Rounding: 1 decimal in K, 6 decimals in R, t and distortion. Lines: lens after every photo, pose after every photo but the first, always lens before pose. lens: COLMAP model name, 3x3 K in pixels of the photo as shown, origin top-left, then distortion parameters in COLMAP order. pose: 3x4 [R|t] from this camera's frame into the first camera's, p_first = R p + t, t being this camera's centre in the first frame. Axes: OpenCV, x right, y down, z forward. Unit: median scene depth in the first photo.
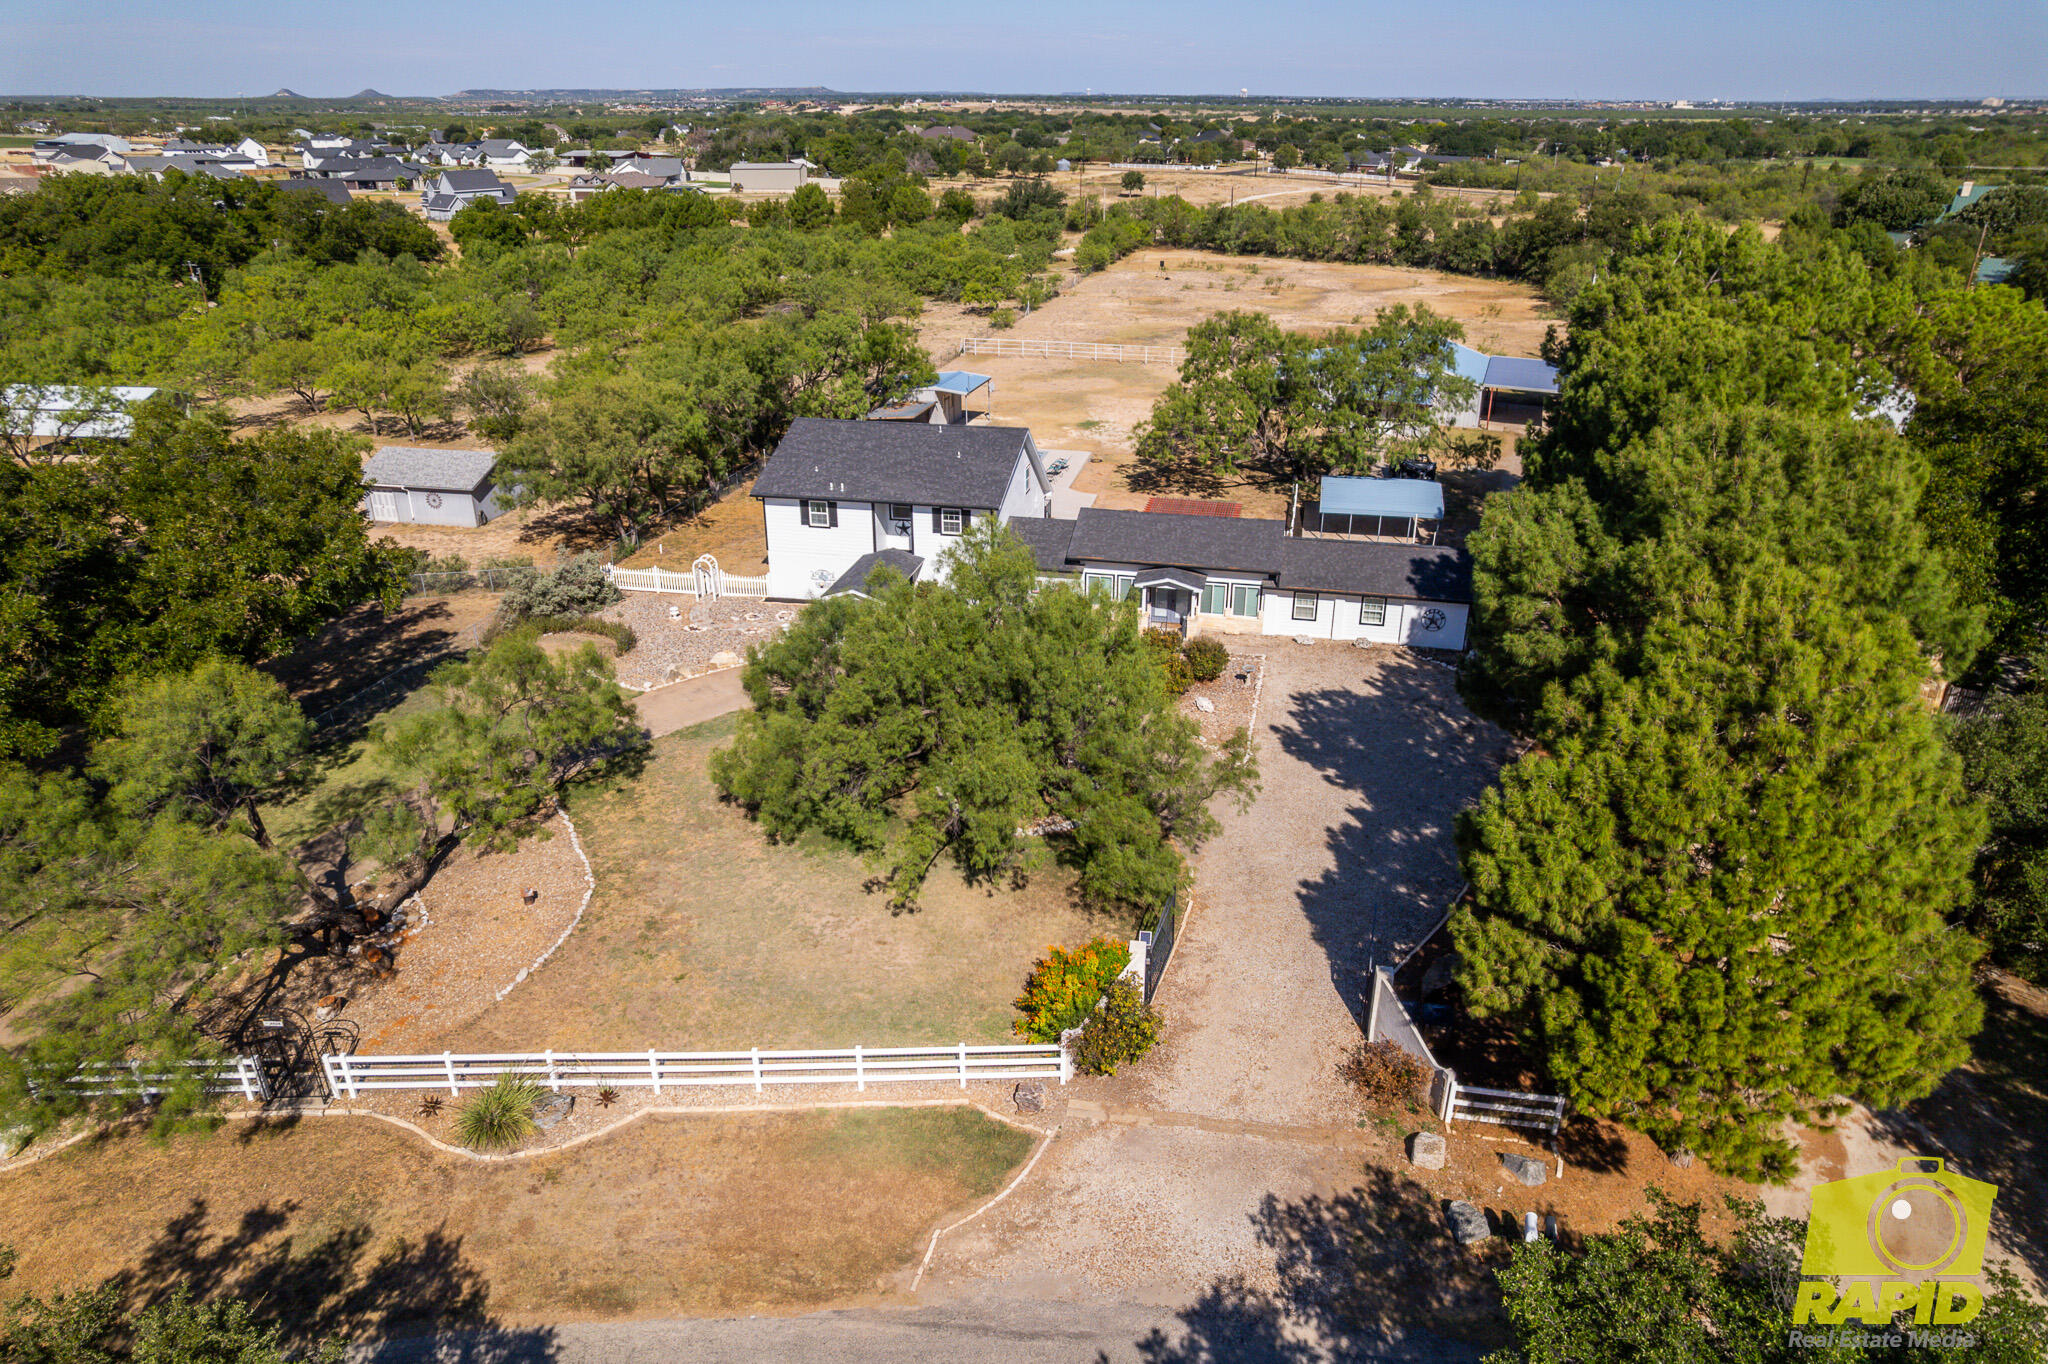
lens RADIAL K [[1310.1, 0, 1031.3], [0, 1310.1, 701.1], [0, 0, 1]] dist [-0.074565, 0.067336]
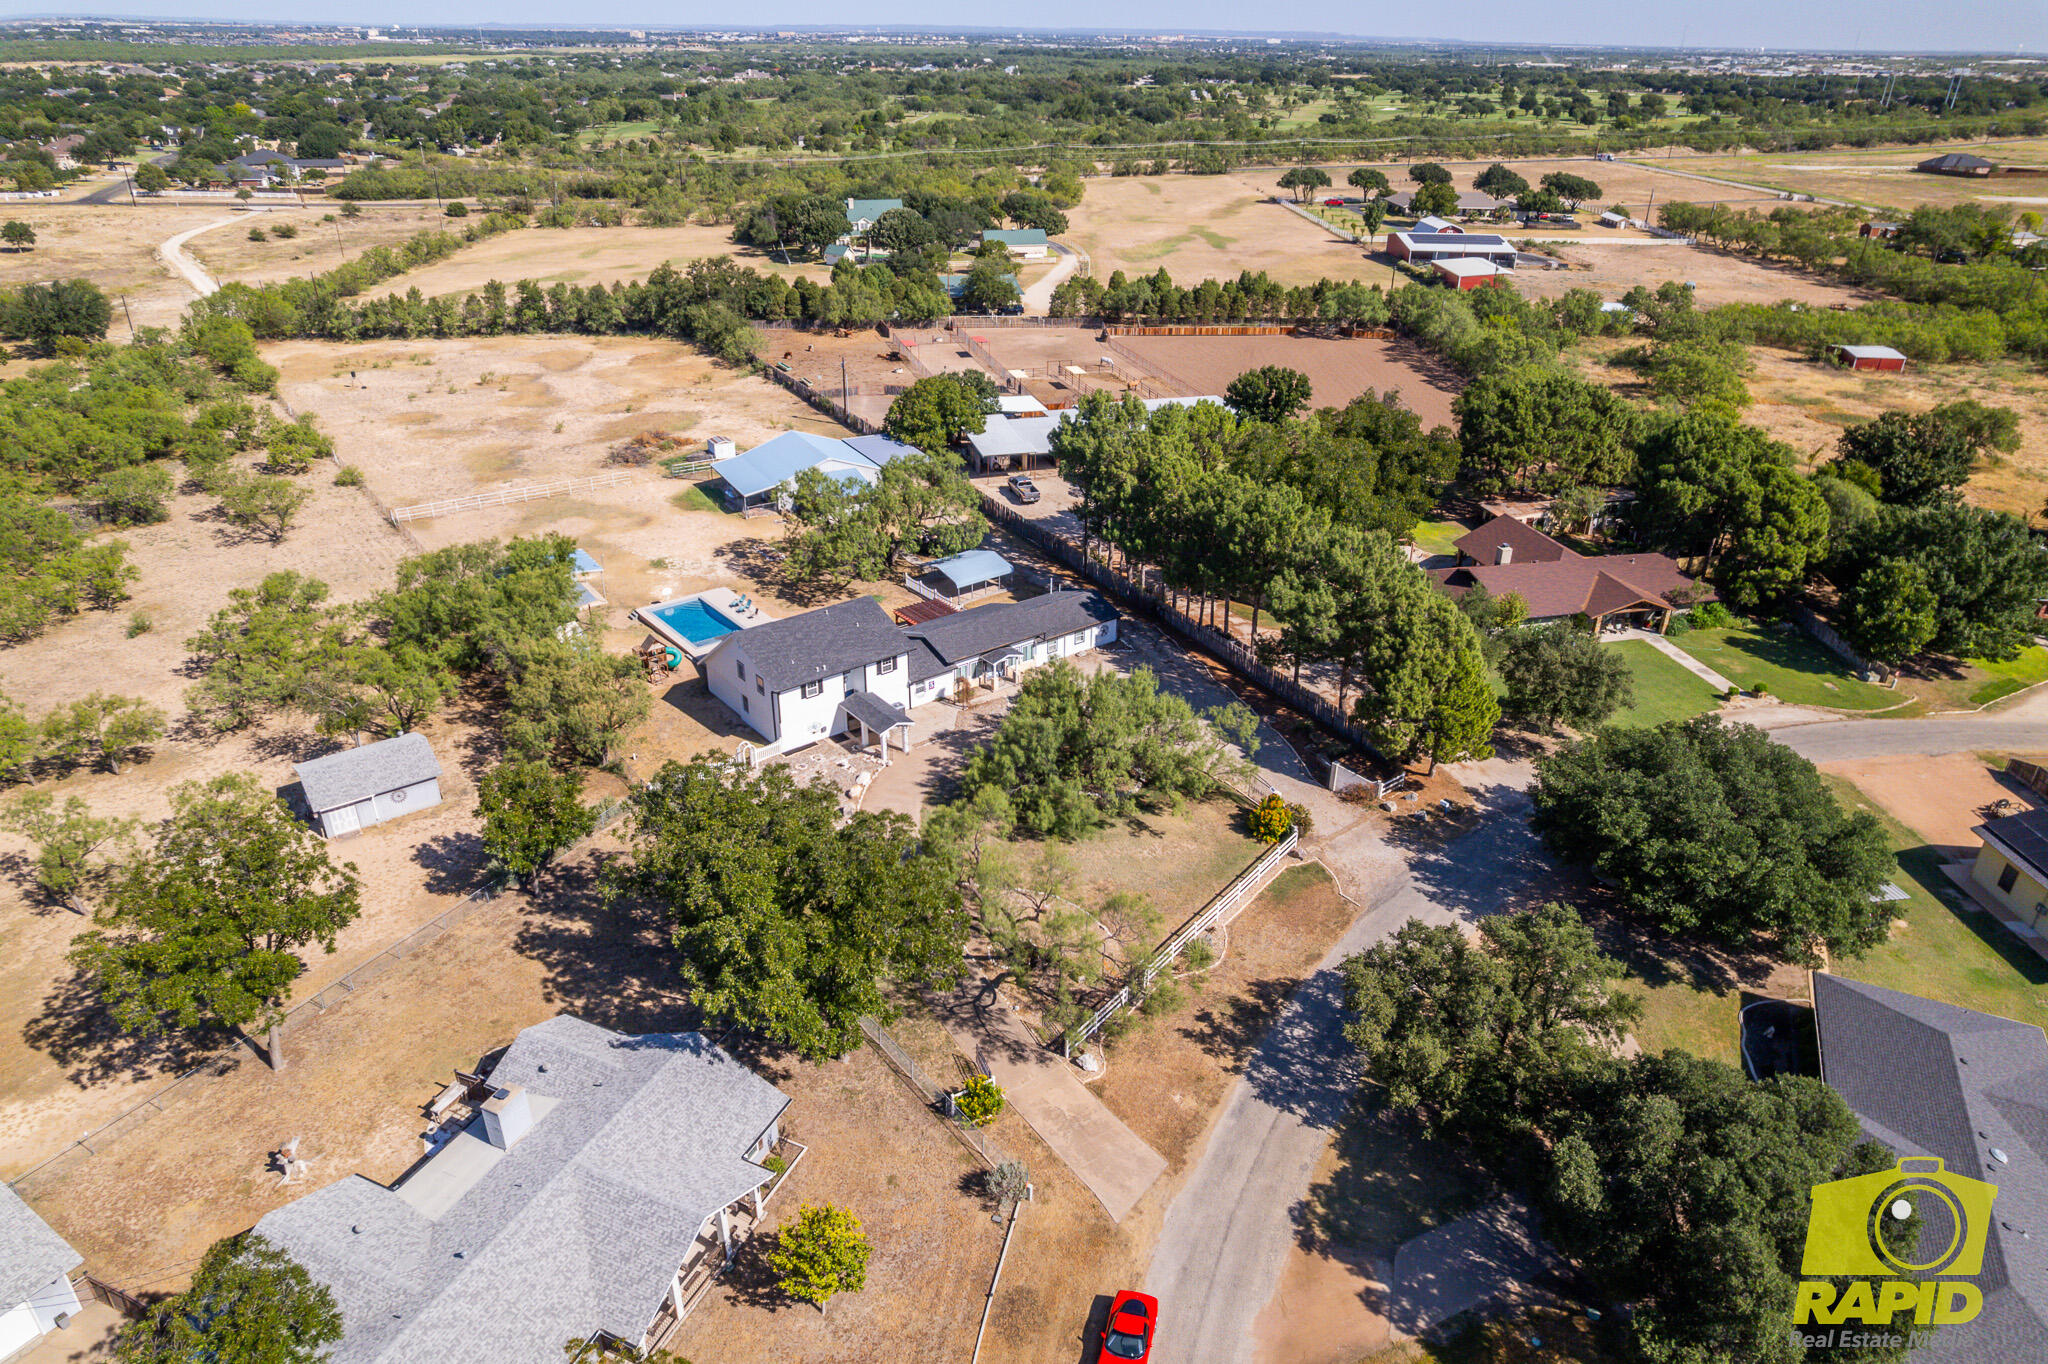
lens RADIAL K [[1310.1, 0, 1037.5], [0, 1310.1, 688.5], [0, 0, 1]] dist [-0.074565, 0.067336]
pose [[0.640953, -0.340913, 0.687719, -0.999154], [0.311559, 0.934380, 0.172814, -0.310580], [-0.701505, 0.103500, 0.705109, -0.263637]]
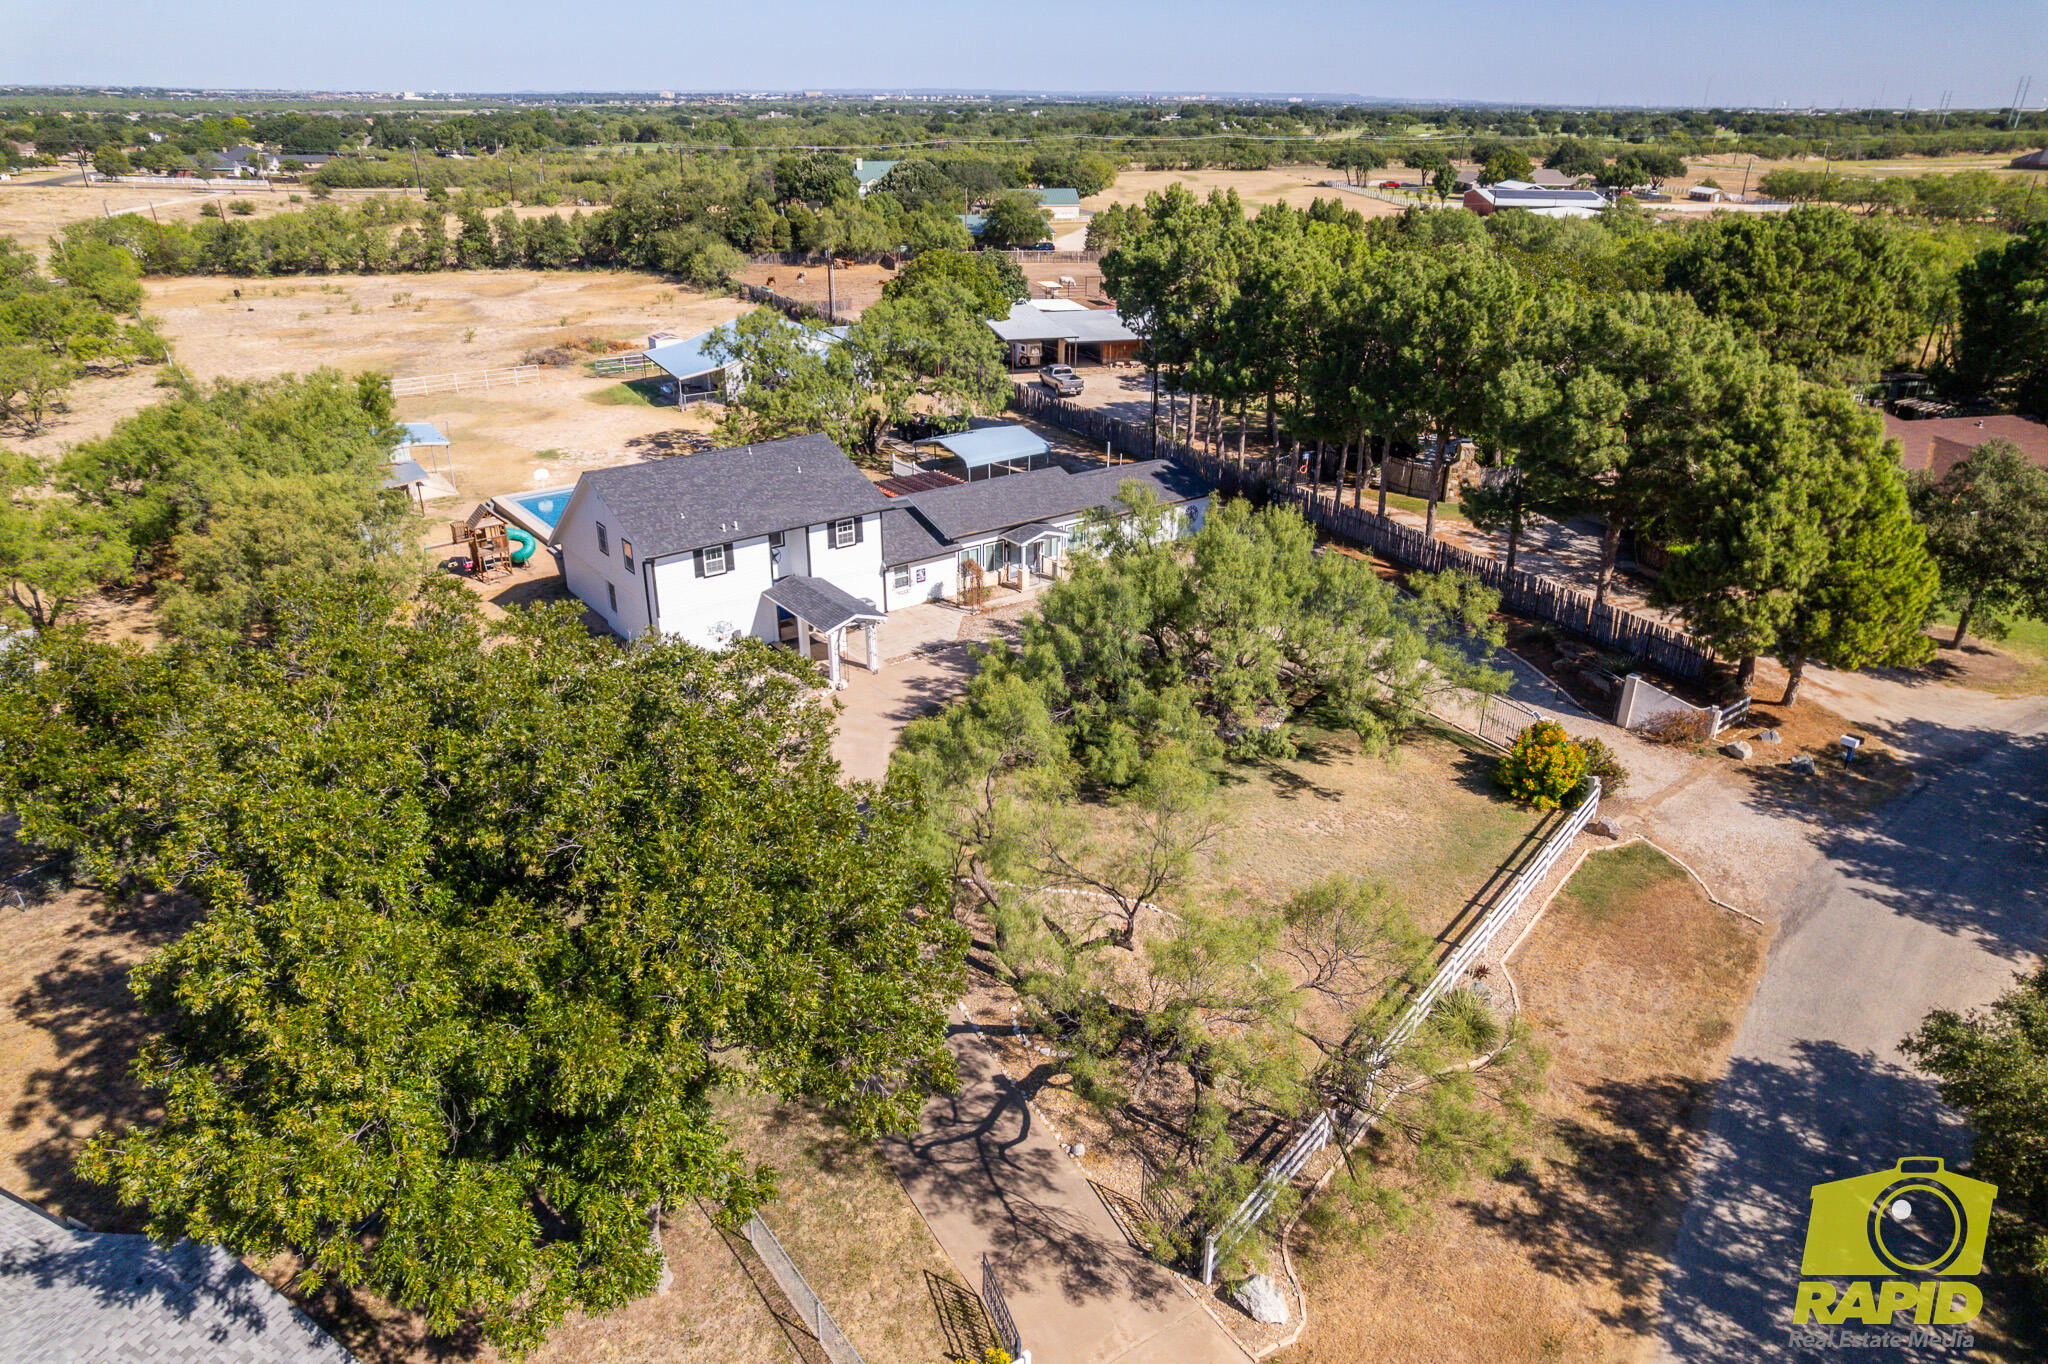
lens RADIAL K [[1310.1, 0, 1034.8], [0, 1310.1, 692.8], [0, 0, 1]] dist [-0.074565, 0.067336]
pose [[0.655270, -0.313611, 0.687219, -0.633978], [0.313404, 0.940622, 0.130418, -0.099924], [-0.687313, 0.129918, 0.714648, 0.196864]]
